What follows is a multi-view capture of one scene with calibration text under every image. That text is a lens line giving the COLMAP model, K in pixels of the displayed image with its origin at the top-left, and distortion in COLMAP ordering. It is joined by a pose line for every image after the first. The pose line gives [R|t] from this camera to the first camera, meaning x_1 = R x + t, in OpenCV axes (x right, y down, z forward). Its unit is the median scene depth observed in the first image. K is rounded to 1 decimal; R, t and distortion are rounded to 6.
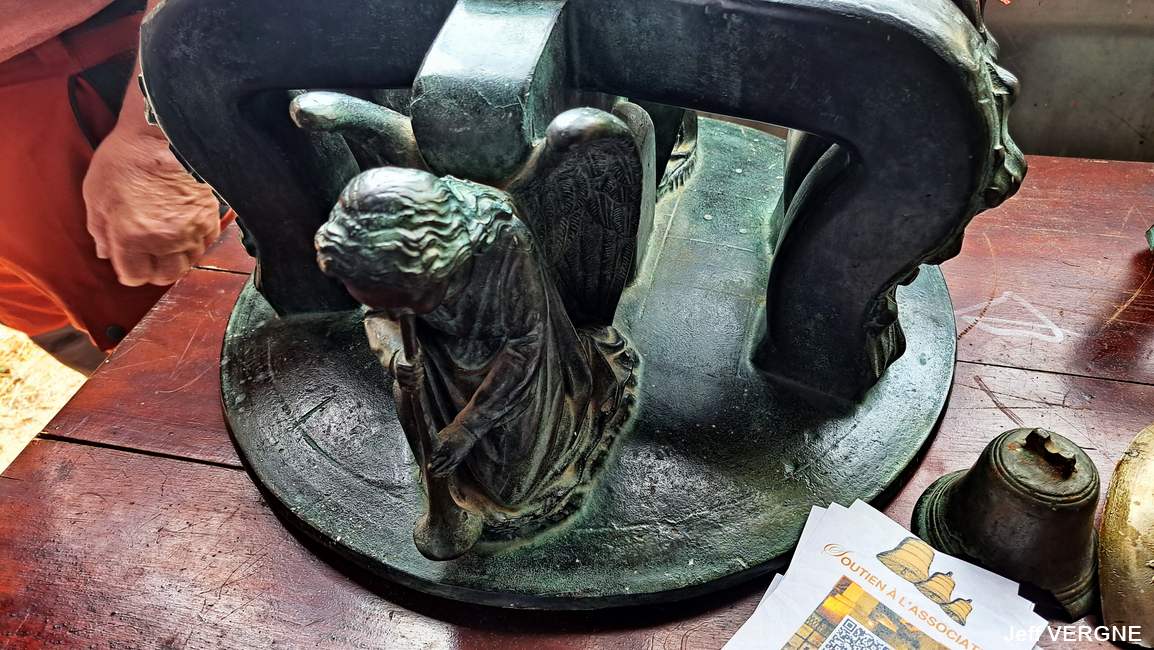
lens RADIAL K [[865.1, 0, 578.7], [0, 865.1, 332.0], [0, 0, 1]] dist [0.052921, -0.038199]
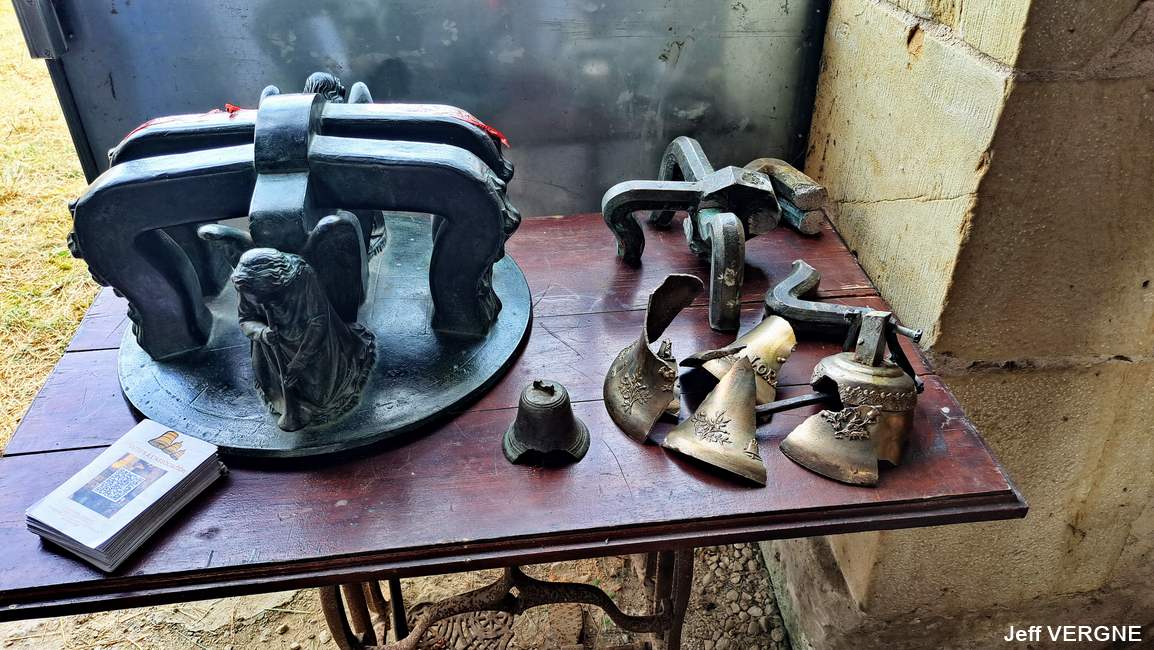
lens RADIAL K [[865.1, 0, 596.5], [0, 865.1, 304.0], [0, 0, 1]] dist [0.052921, -0.038199]
pose [[0.927477, -0.171625, 0.332161, -0.116582], [0.214625, 0.971854, -0.097137, 0.291716], [-0.306141, 0.161382, 0.938208, -1.131740]]
